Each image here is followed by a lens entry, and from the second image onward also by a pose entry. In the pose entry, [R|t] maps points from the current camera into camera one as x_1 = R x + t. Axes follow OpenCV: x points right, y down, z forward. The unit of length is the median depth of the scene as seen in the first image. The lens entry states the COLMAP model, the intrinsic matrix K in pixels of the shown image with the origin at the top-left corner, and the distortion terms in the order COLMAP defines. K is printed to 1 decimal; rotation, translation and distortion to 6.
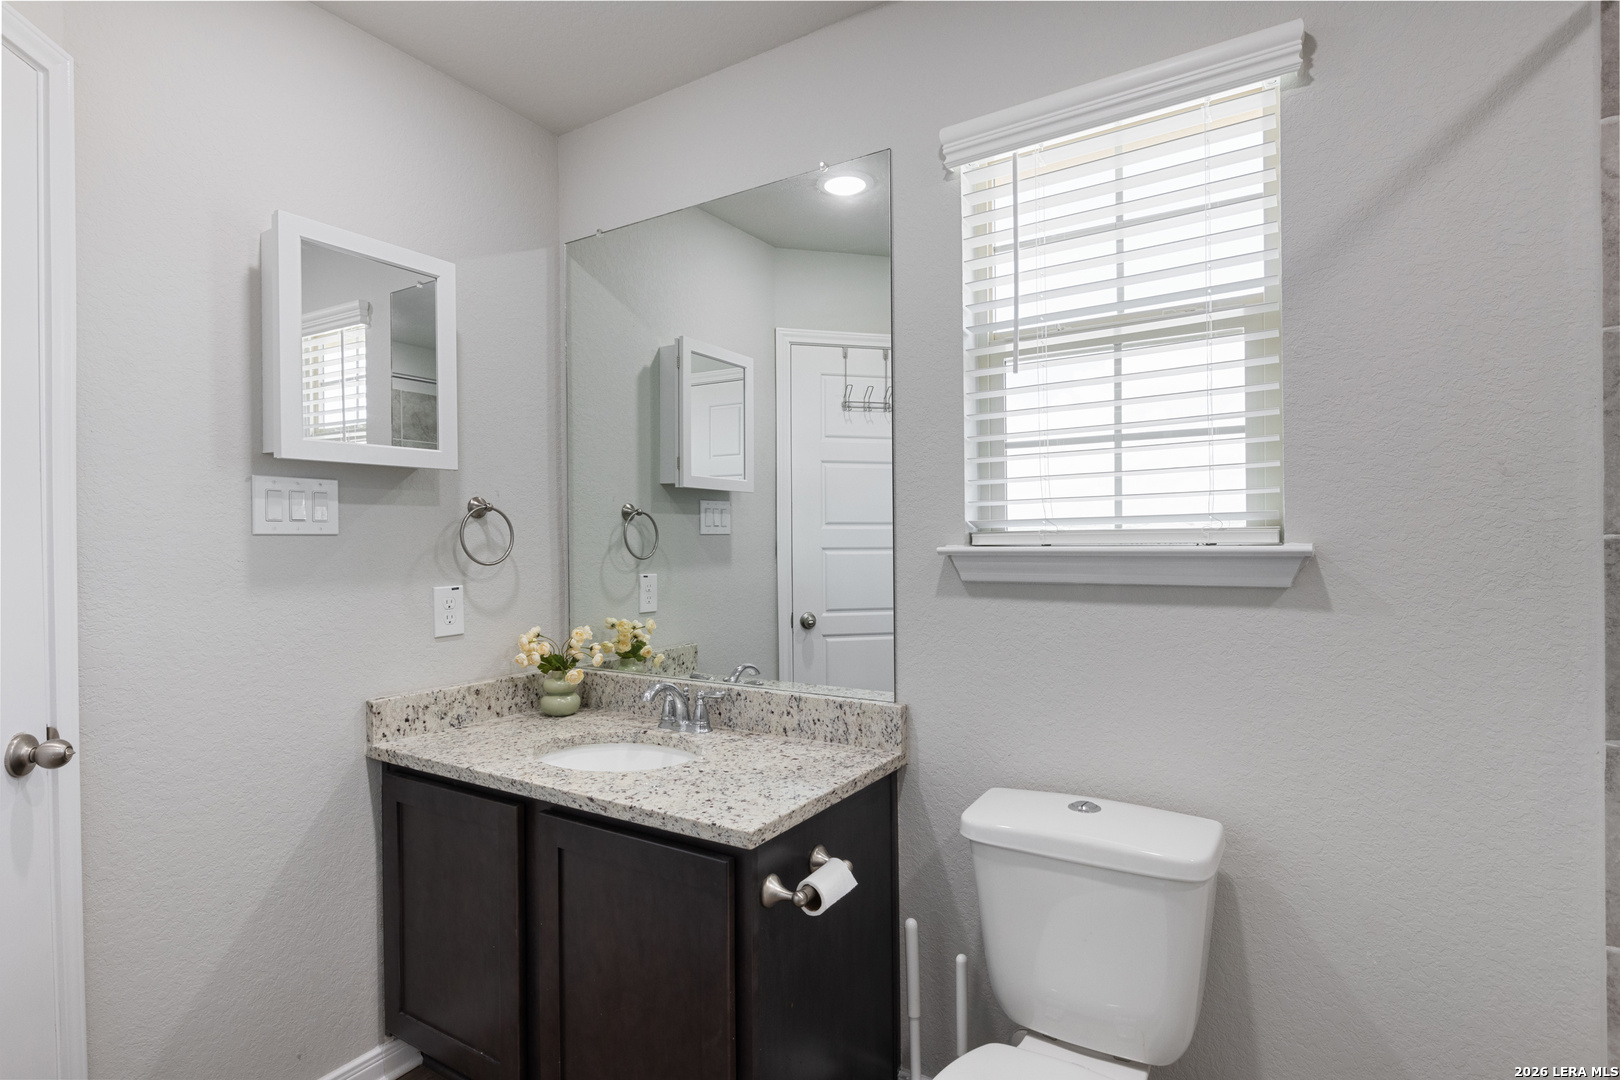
lens RADIAL K [[805.9, 0, 811.4], [0, 805.9, 536.0], [0, 0, 1]] dist [-0.002258, -0.000126]
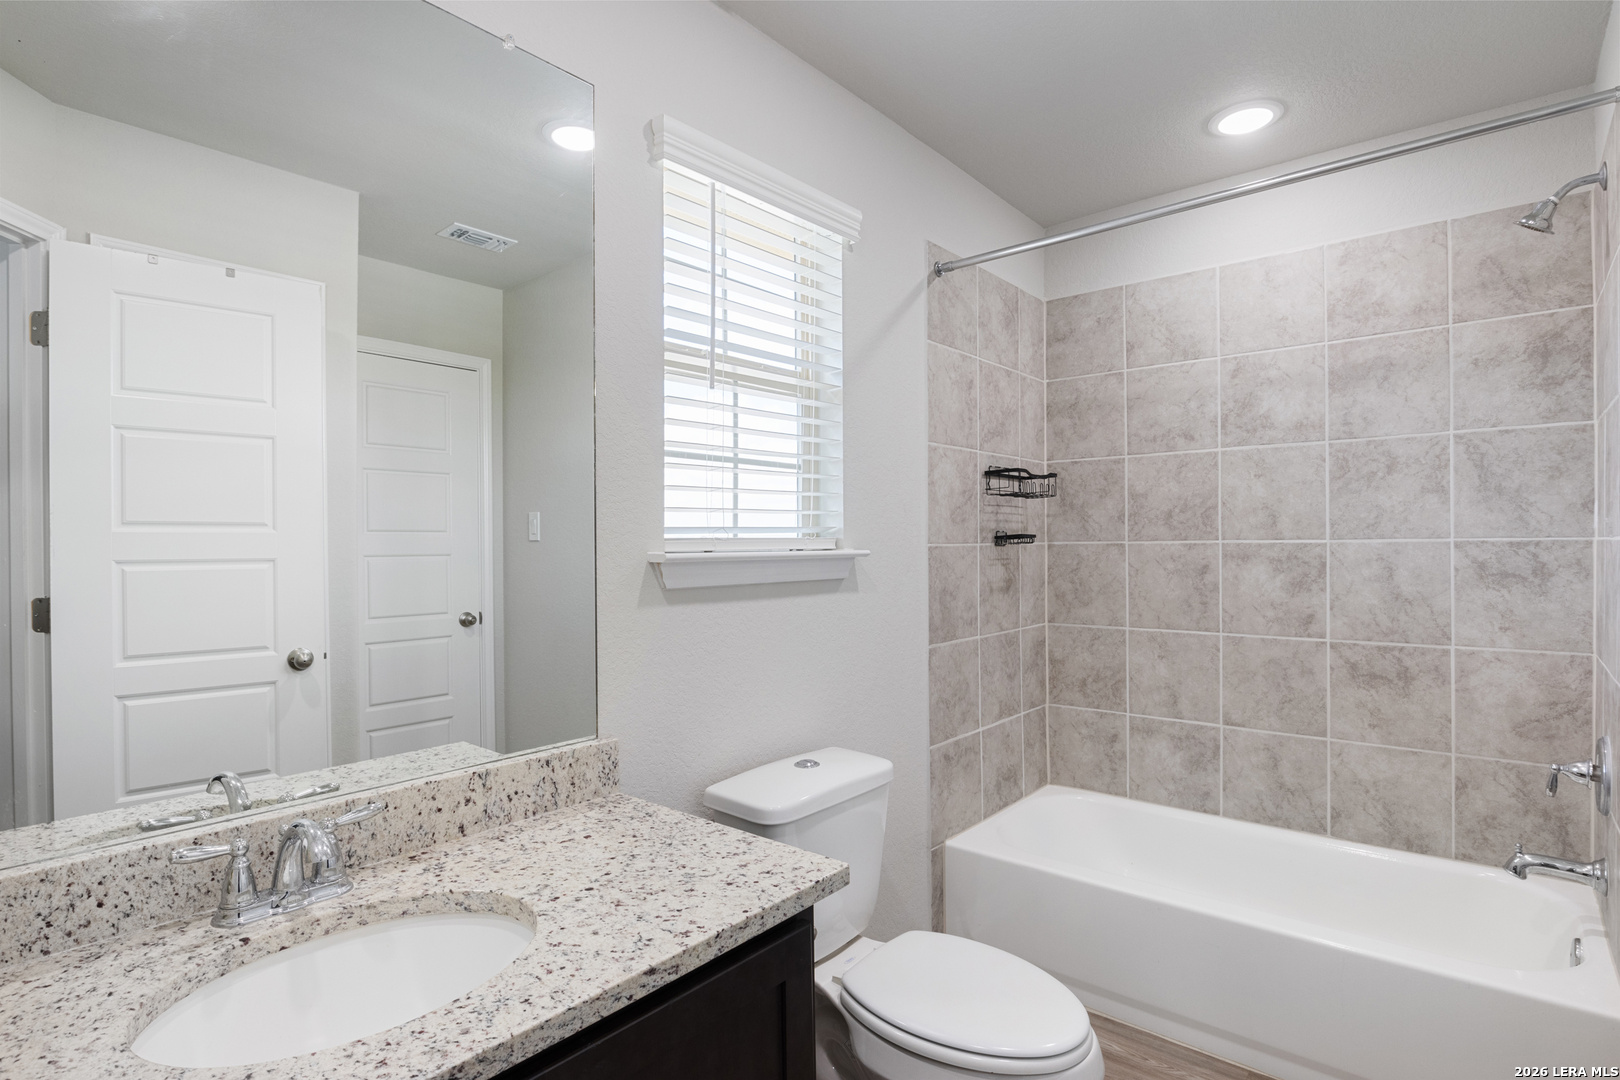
lens RADIAL K [[805.9, 0, 818.3], [0, 805.9, 551.1], [0, 0, 1]] dist [-0.002258, -0.000126]
pose [[0.140739, 0.001018, 0.990046, -0.768863], [0.002872, 0.999995, -0.001436, 0.013221], [-0.990043, 0.003045, 0.140735, 0.714172]]
